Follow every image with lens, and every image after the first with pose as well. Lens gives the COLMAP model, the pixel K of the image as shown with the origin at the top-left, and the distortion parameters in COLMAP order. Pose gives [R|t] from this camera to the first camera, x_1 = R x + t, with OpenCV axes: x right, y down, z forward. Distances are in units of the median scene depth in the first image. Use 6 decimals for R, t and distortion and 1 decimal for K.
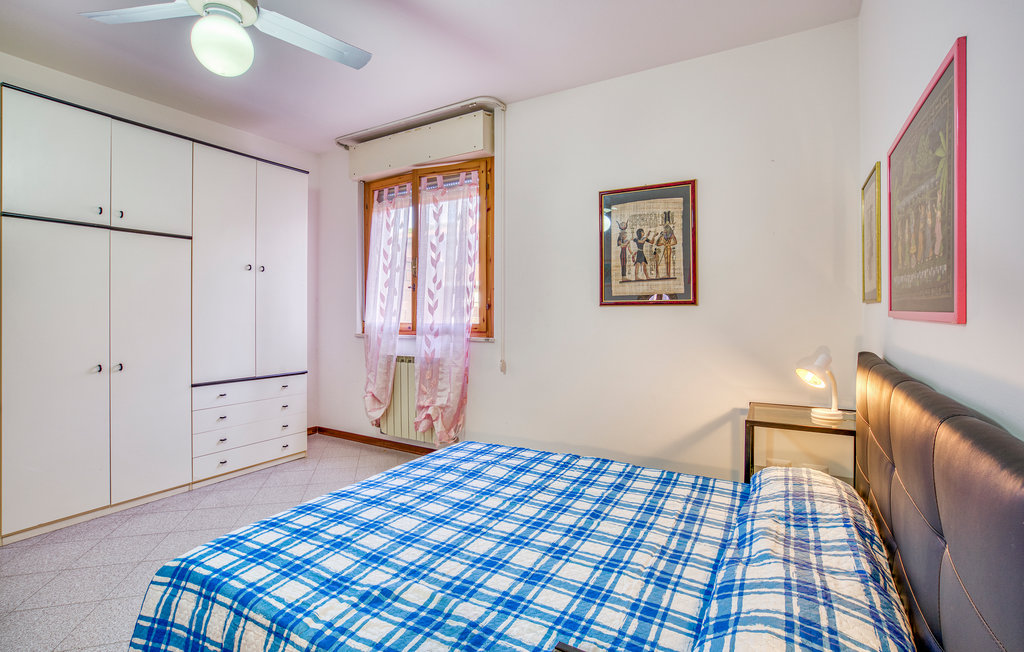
lens RADIAL K [[469.6, 0, 507.4], [0, 469.6, 317.7], [0, 0, 1]] dist [-0.036517, 0.012233]
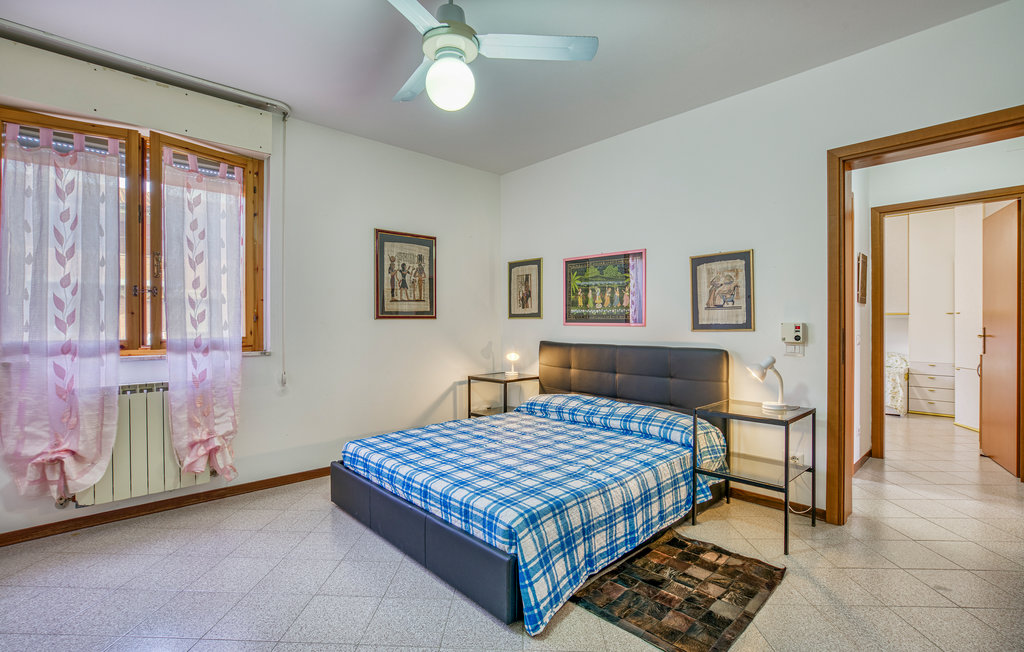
lens RADIAL K [[469.6, 0, 507.4], [0, 469.6, 317.7], [0, 0, 1]] dist [-0.036517, 0.012233]
pose [[0.288101, 0.010371, 0.957544, -0.945936], [0.011345, 0.999834, -0.014243, -0.006238], [-0.957533, 0.014967, 0.287936, 0.309363]]
